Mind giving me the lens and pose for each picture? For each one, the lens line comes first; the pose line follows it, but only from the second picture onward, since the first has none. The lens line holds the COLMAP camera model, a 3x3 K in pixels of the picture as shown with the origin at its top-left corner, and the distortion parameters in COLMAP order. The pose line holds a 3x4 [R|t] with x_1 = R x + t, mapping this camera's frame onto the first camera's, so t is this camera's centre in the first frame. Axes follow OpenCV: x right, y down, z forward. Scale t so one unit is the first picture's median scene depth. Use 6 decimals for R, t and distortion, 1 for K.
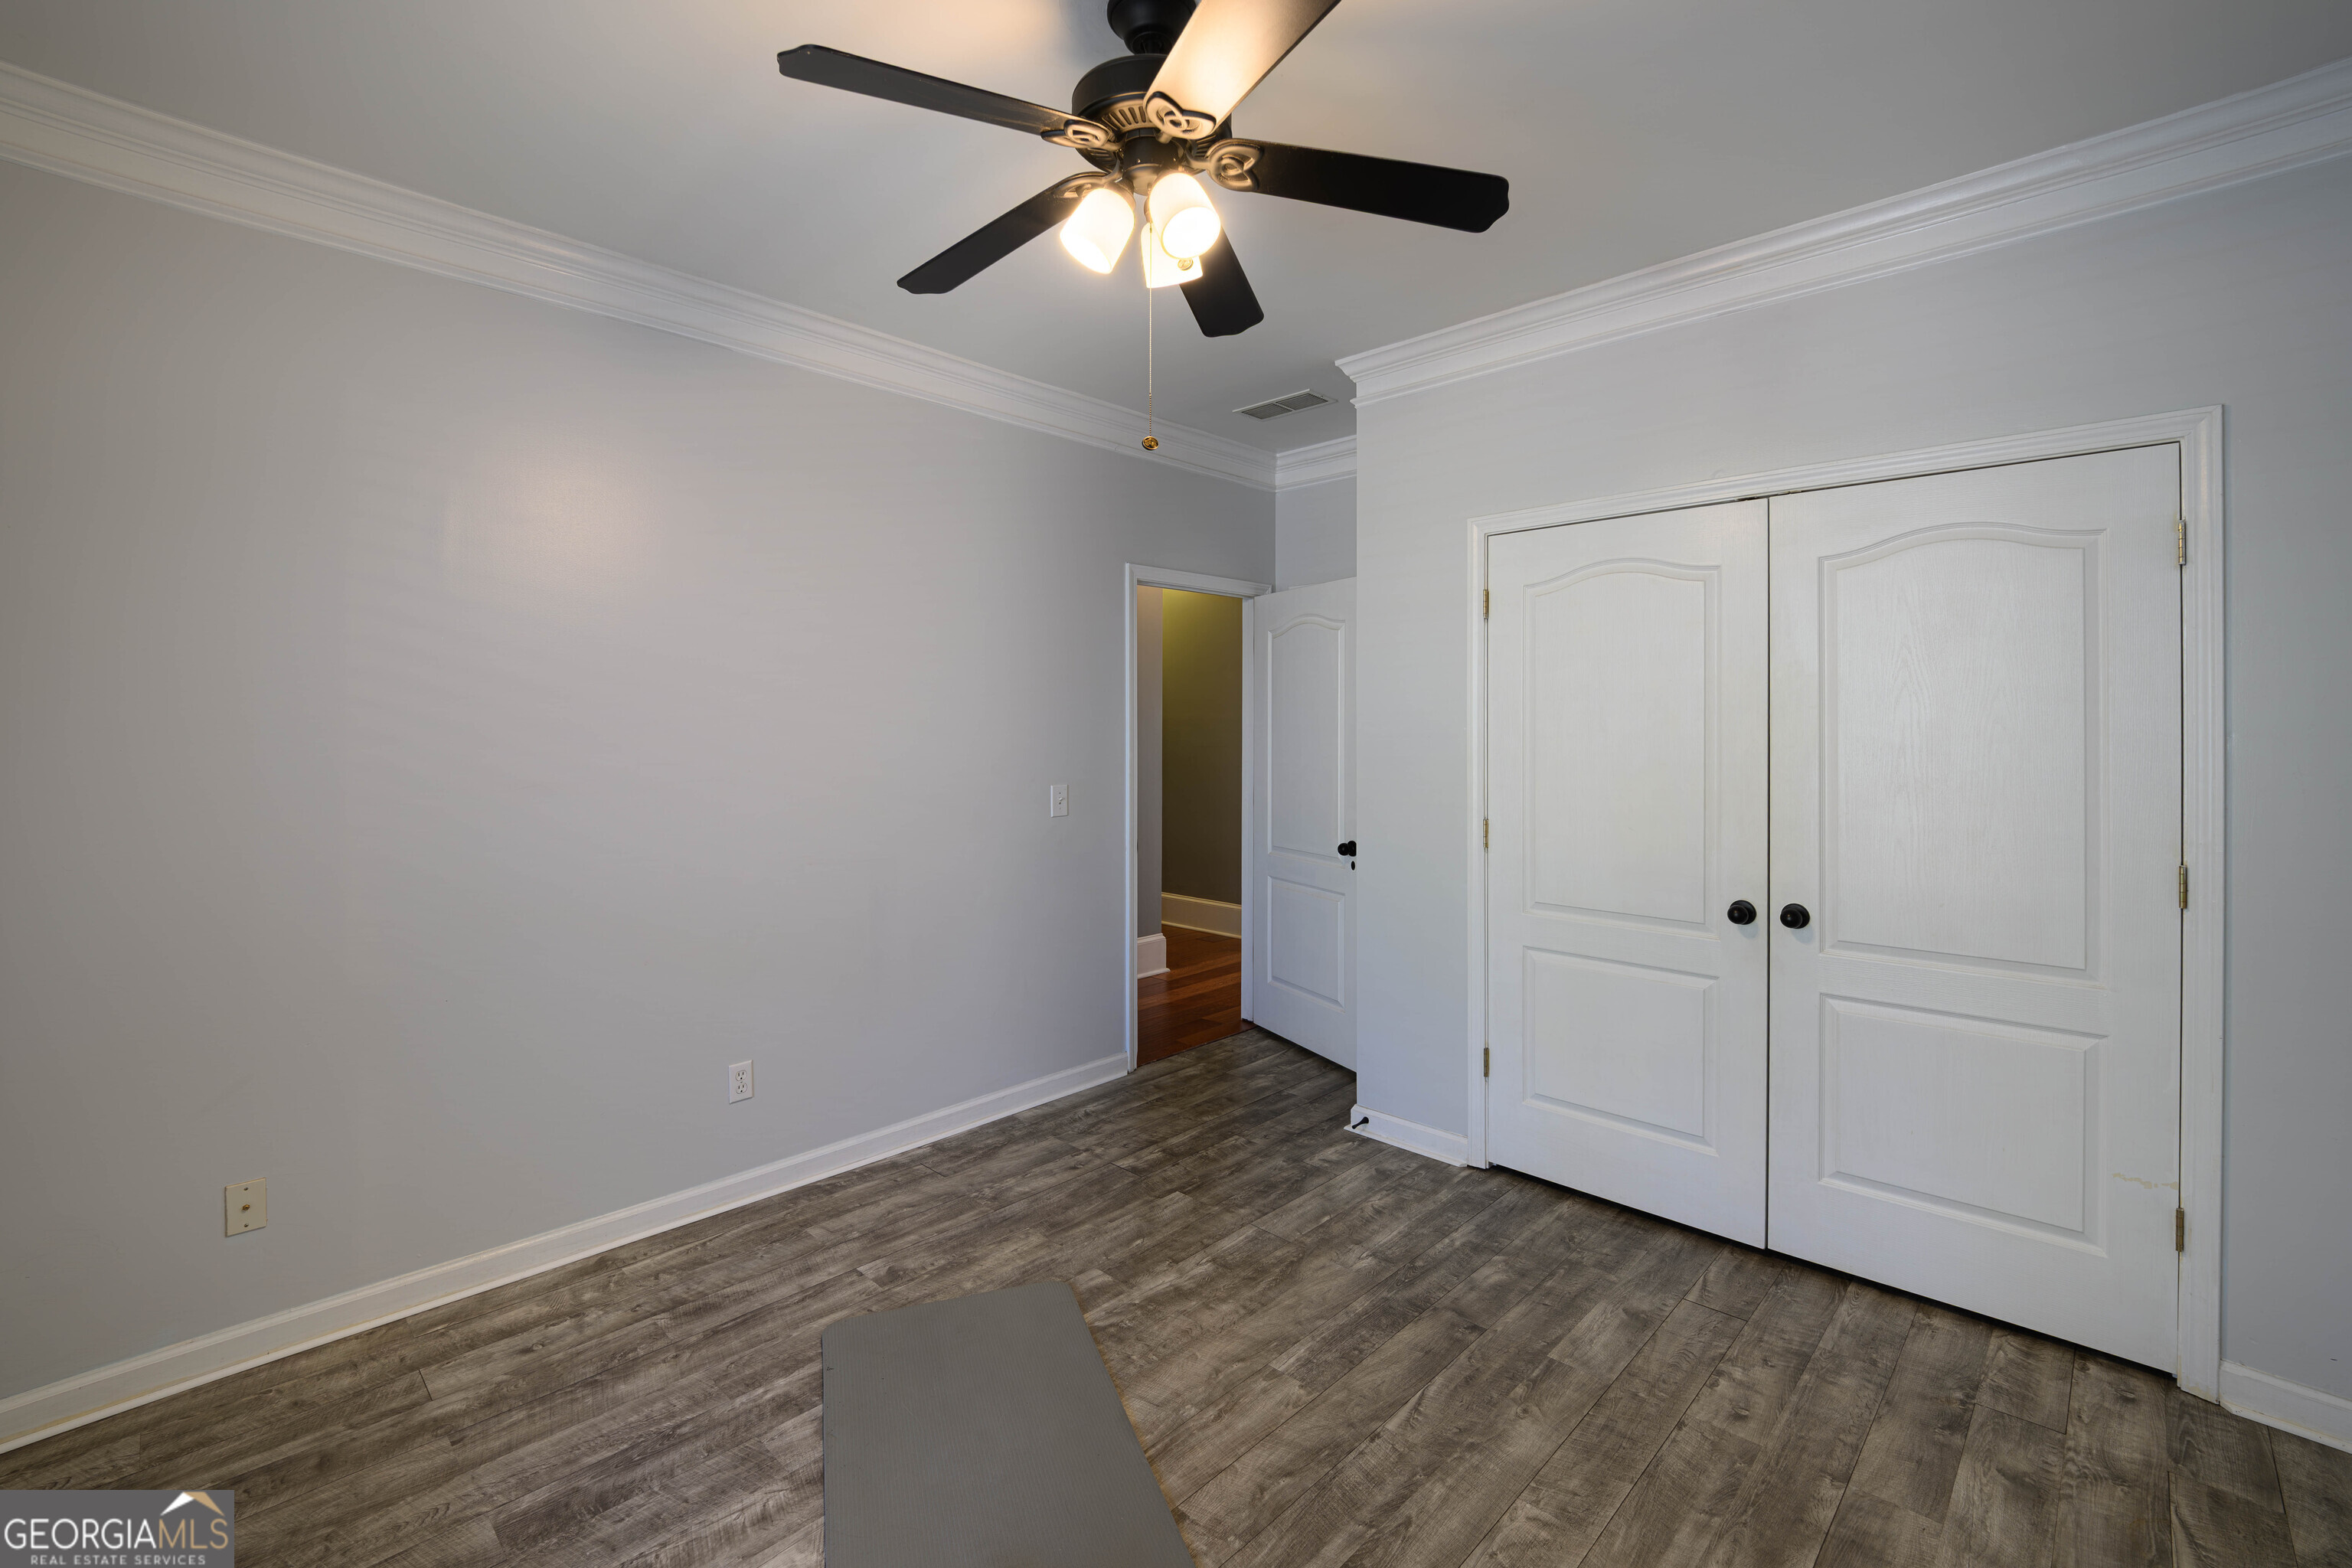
lens RADIAL K [[1040.8, 0, 1175.4], [0, 1040.8, 735.2], [0, 0, 1]] dist [-0.023533, -0.000780]
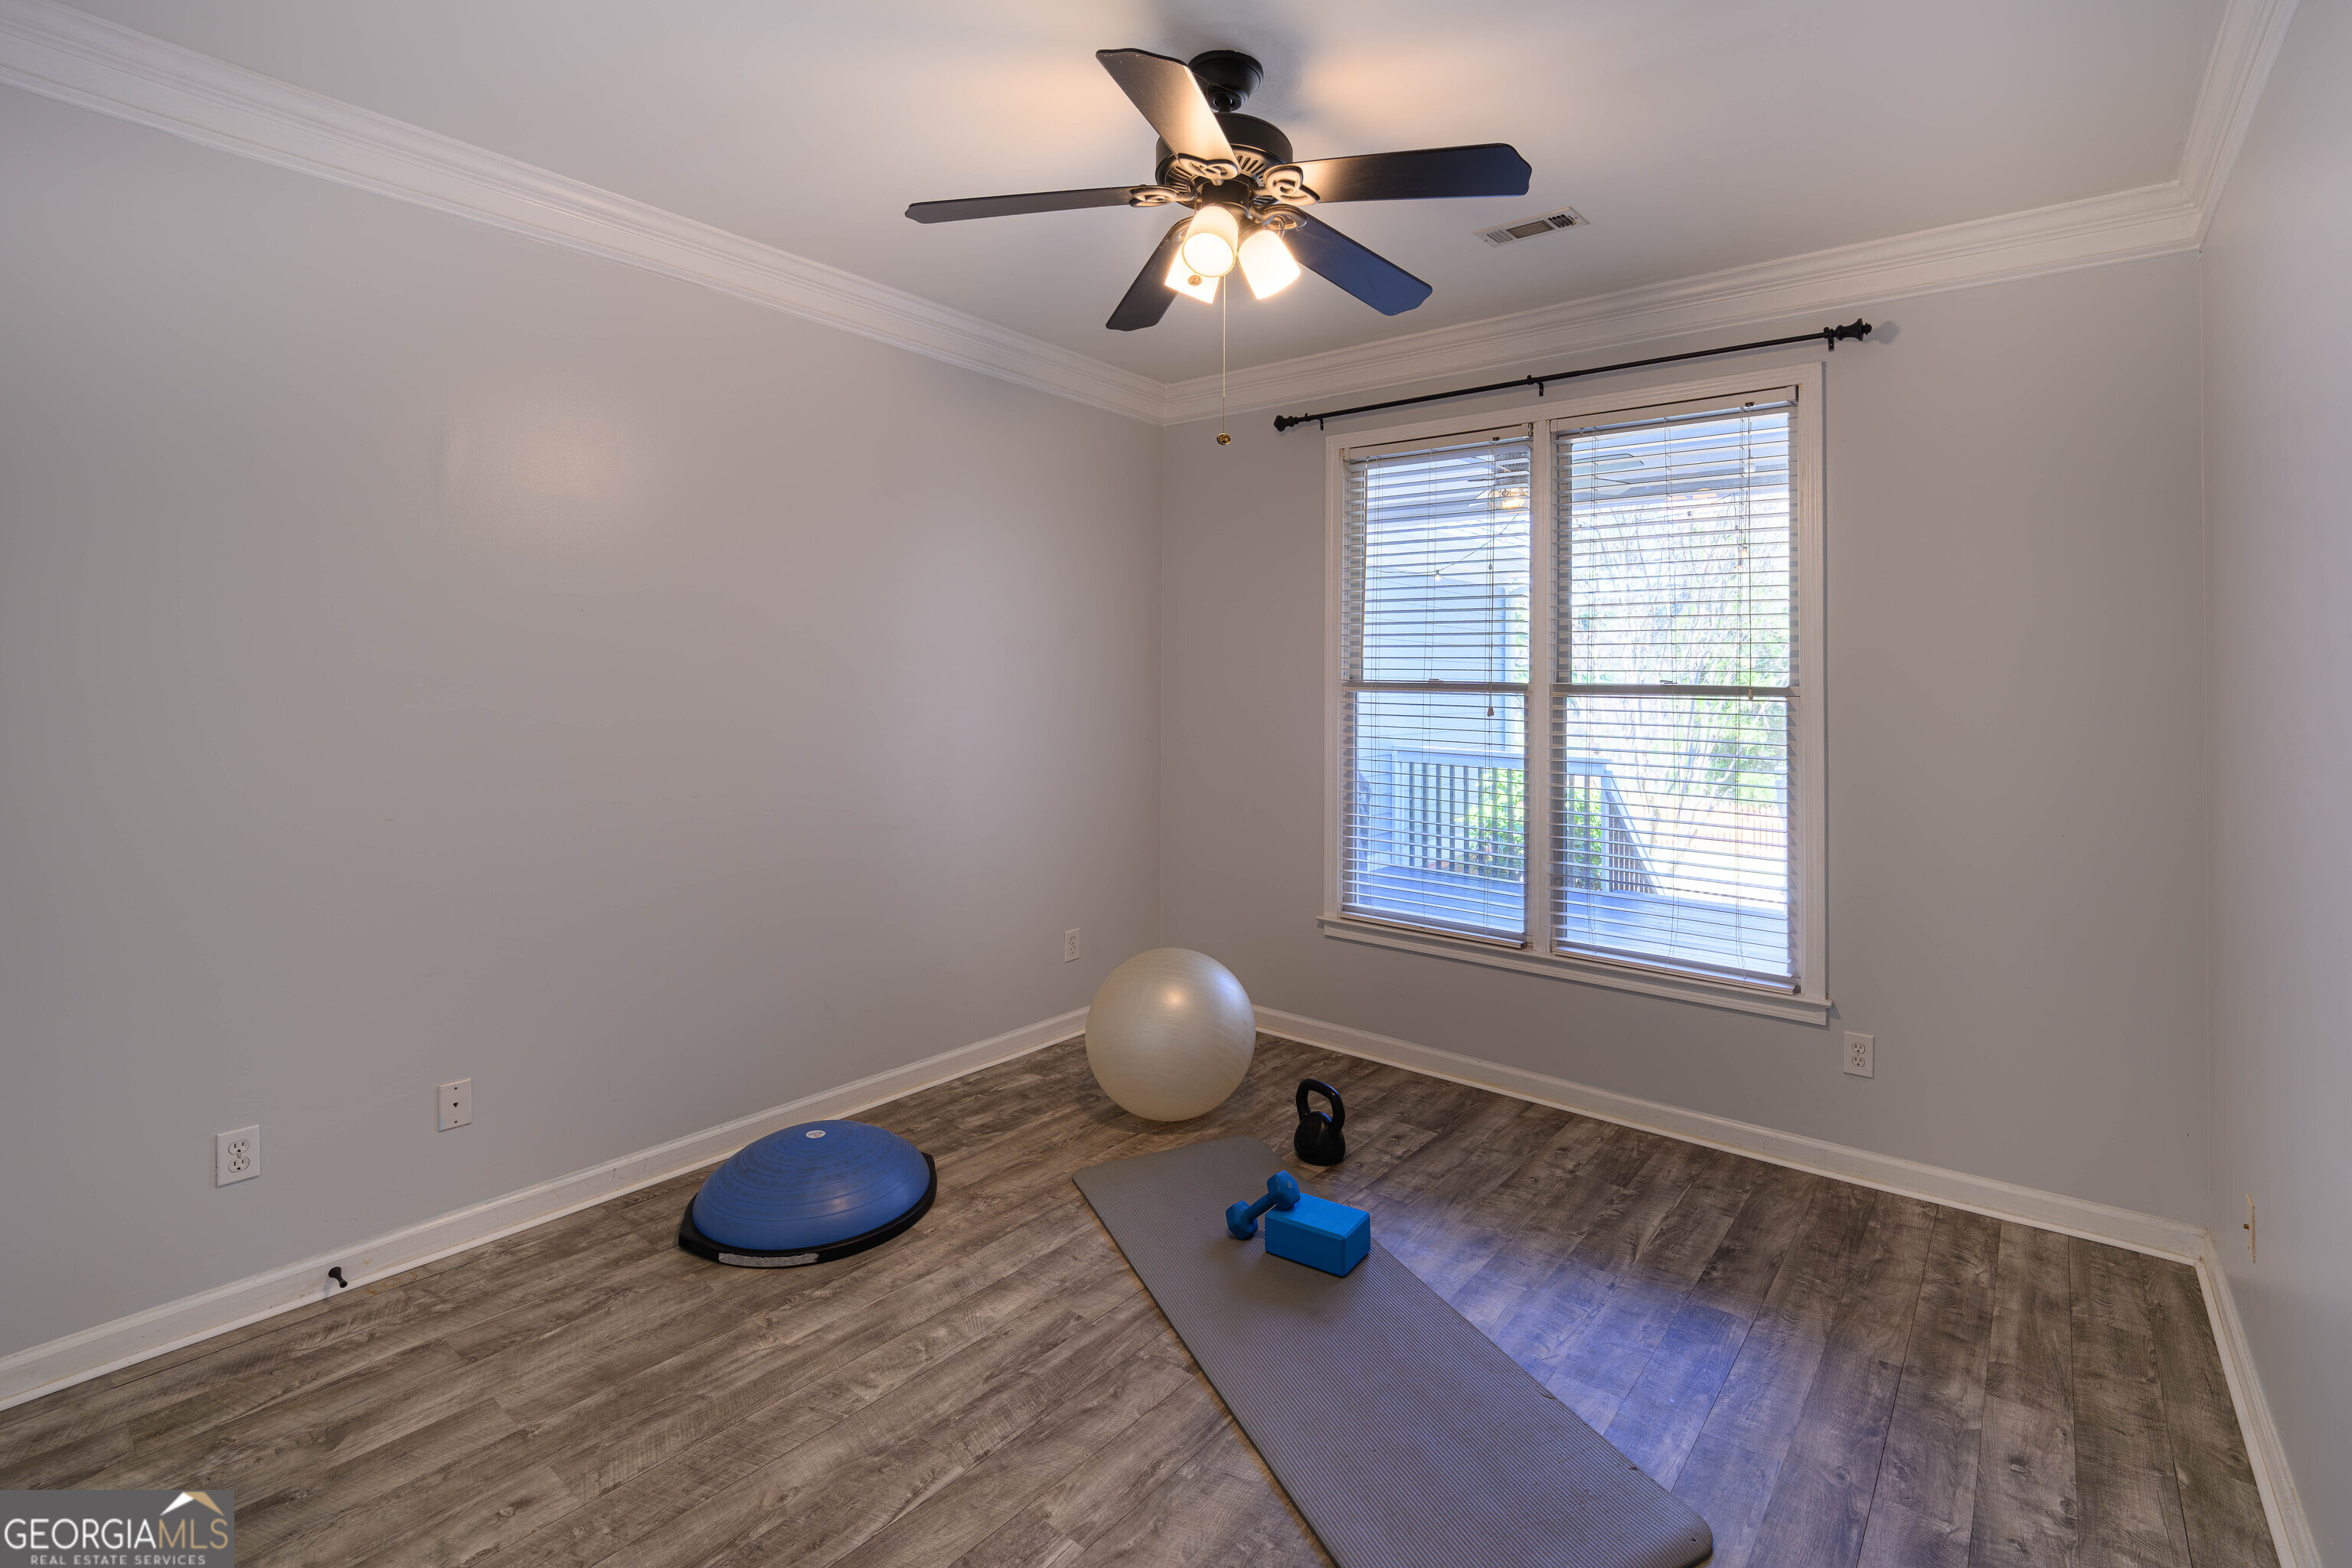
lens RADIAL K [[1007.6, 0, 1183.9], [0, 1007.6, 782.9], [0, 0, 1]] dist [-0.001662, -0.009247]
pose [[-0.998452, -0.005680, -0.055329, 0.069921], [-0.011588, 0.994185, 0.107058, -0.001869], [0.054399, 0.107534, -0.992712, 1.839450]]
